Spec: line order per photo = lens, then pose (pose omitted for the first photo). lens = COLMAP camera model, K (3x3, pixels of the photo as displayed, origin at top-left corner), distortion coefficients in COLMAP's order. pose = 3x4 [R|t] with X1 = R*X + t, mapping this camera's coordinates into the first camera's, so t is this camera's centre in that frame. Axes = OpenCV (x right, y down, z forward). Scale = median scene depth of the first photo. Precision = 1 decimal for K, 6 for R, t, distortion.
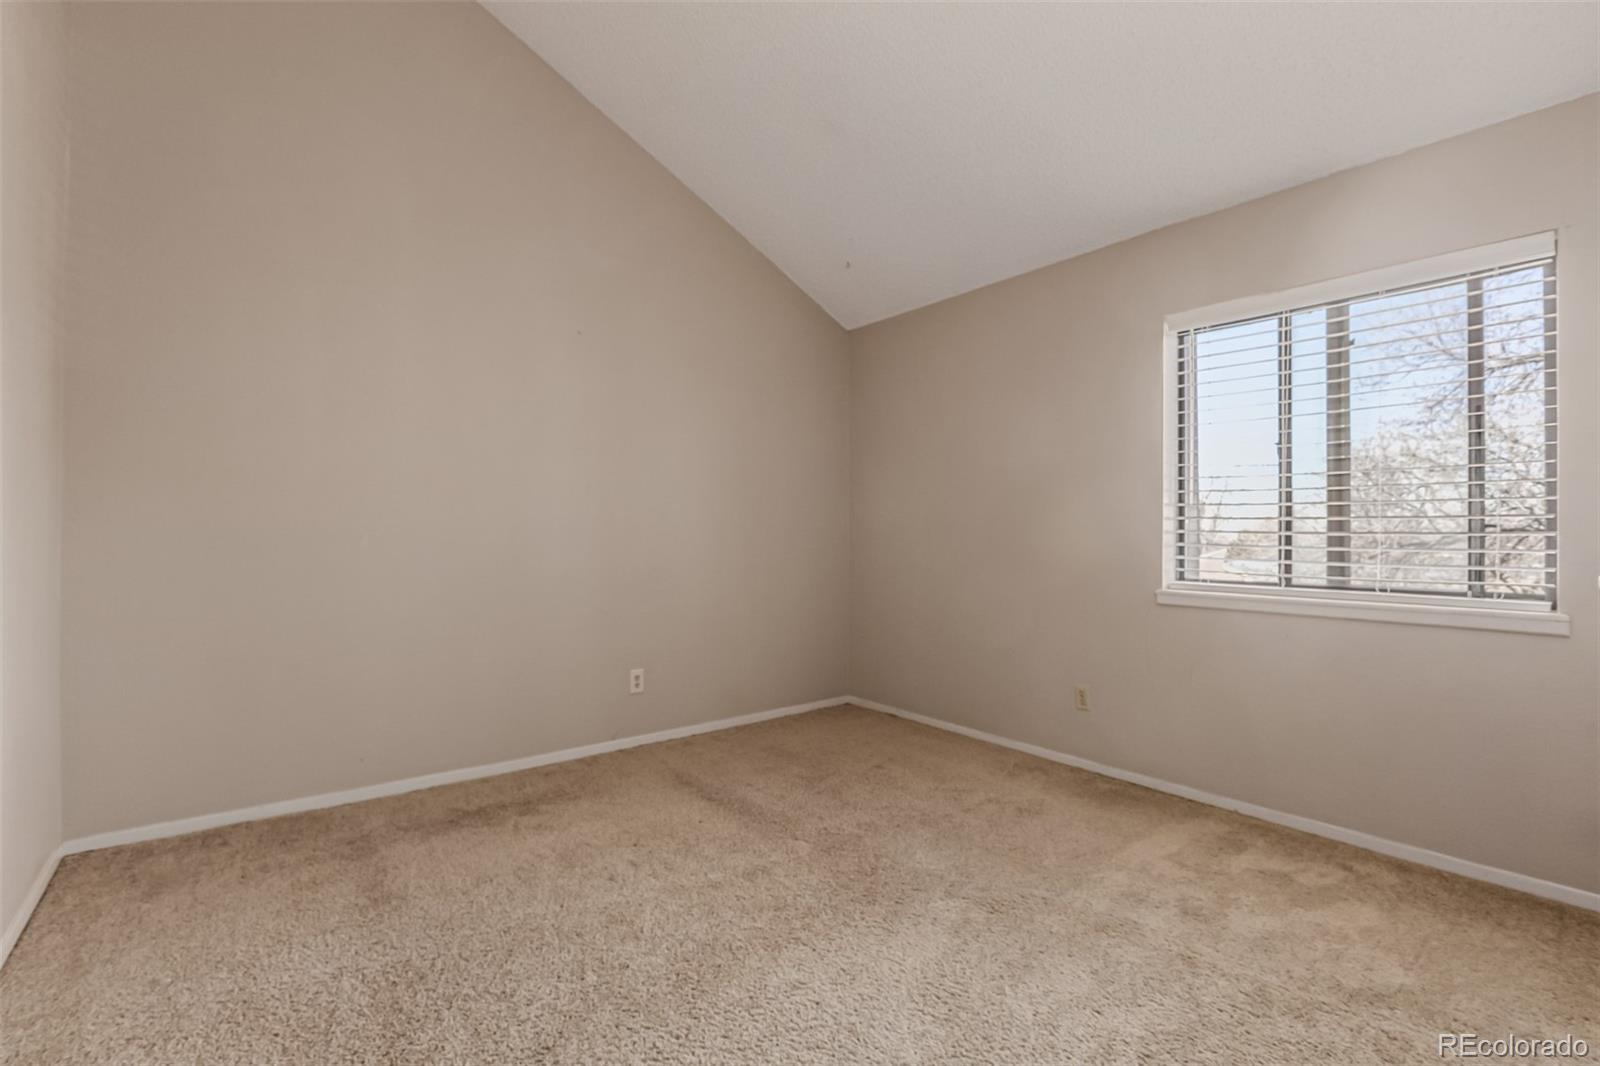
lens RADIAL K [[694.1, 0, 801.0], [0, 694.1, 538.7], [0, 0, 1]] dist [0.012694, -0.003133]
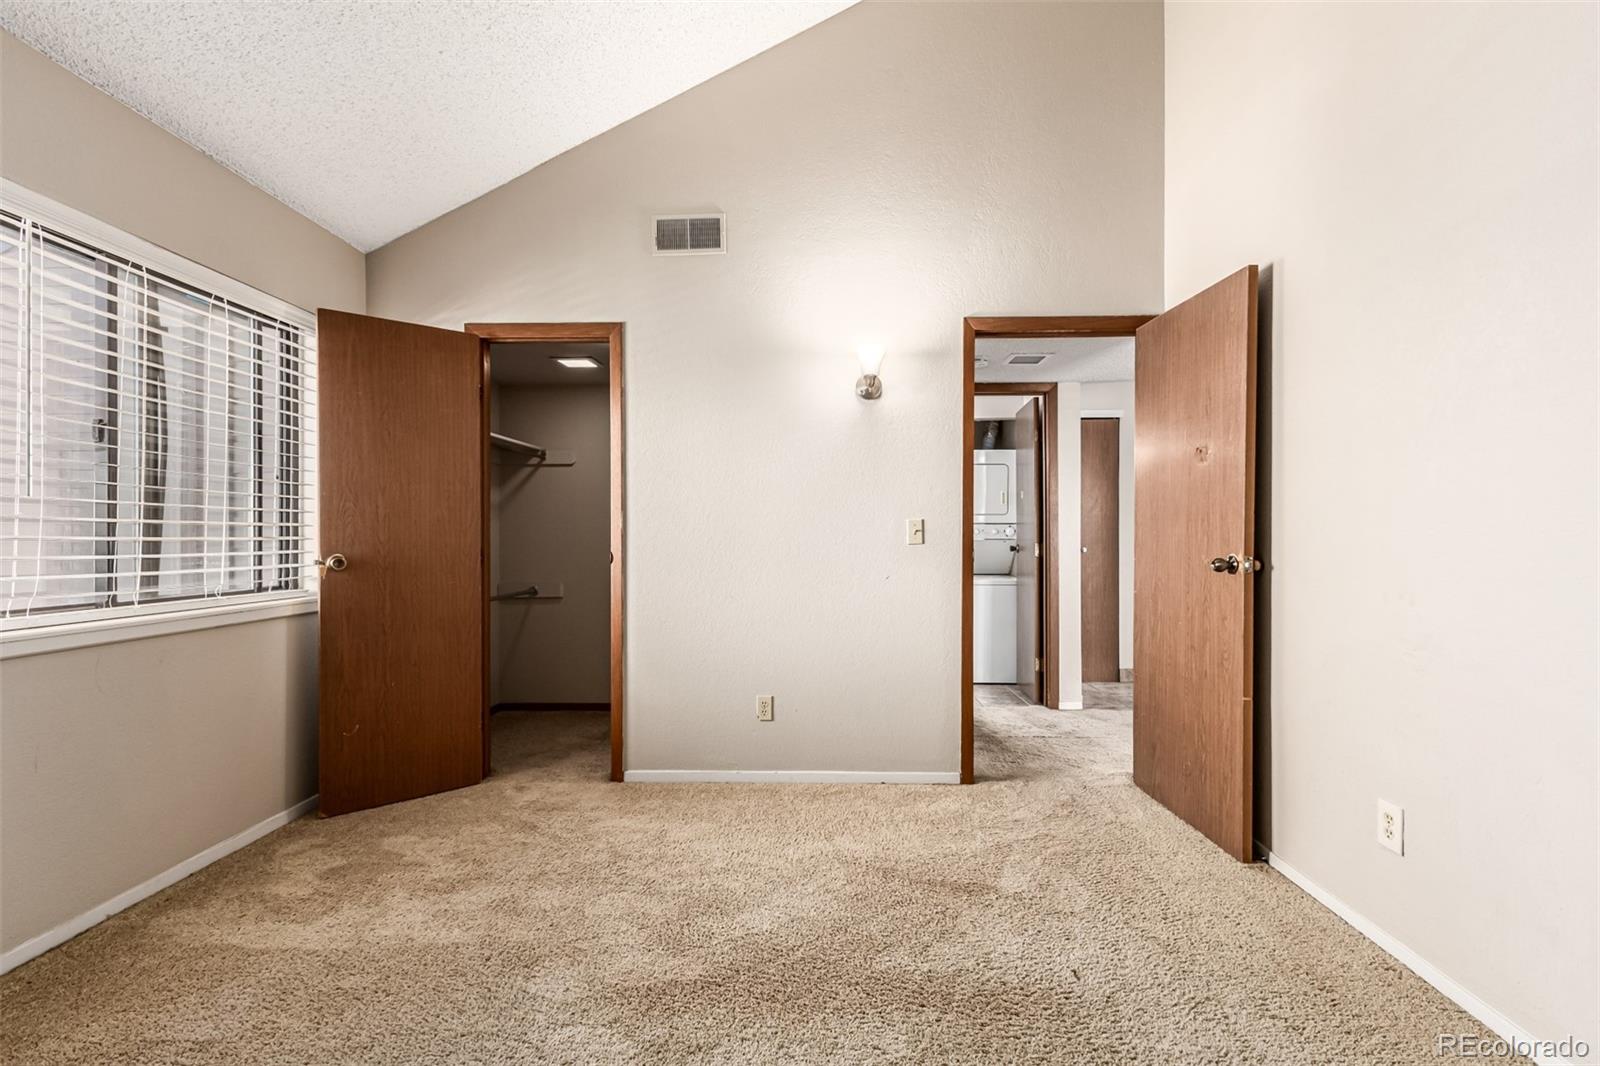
lens RADIAL K [[694.1, 0, 802.7], [0, 694.1, 526.4], [0, 0, 1]] dist [0.012694, -0.003133]
pose [[-0.738426, 0.034512, 0.673451, -0.469560], [0.029397, 0.999388, -0.018981, 0.019331], [-0.673693, 0.005781, -0.738988, 1.161912]]
